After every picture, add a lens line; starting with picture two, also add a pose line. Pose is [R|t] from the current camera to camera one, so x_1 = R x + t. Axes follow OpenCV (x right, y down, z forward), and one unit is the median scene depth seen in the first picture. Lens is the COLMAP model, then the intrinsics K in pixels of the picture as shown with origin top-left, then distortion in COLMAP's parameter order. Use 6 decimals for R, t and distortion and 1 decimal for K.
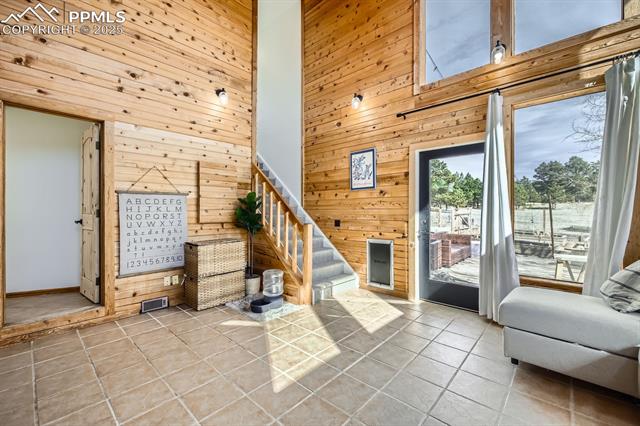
lens RADIAL K [[270.0, 0, 318.3], [0, 270.0, 210.8], [0, 0, 1]] dist [-0.001347, -0.000494]
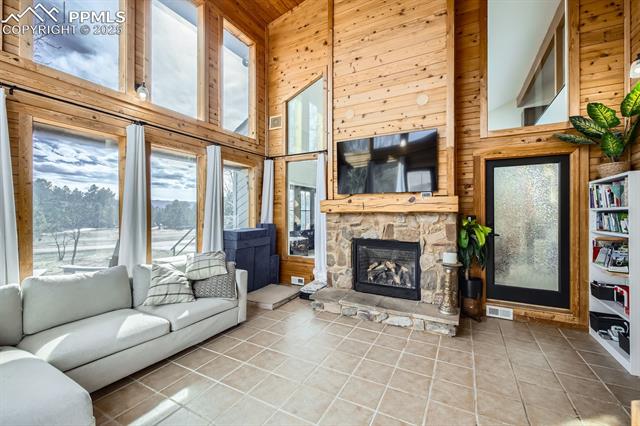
lens RADIAL K [[270.0, 0, 318.3], [0, 270.0, 210.8], [0, 0, 1]] dist [-0.001347, -0.000494]
pose [[-0.969808, -0.002817, -0.243855, 0.337339], [-0.002731, 0.999996, -0.000690, -0.119861], [0.243856, -0.000004, -0.969811, 2.083156]]
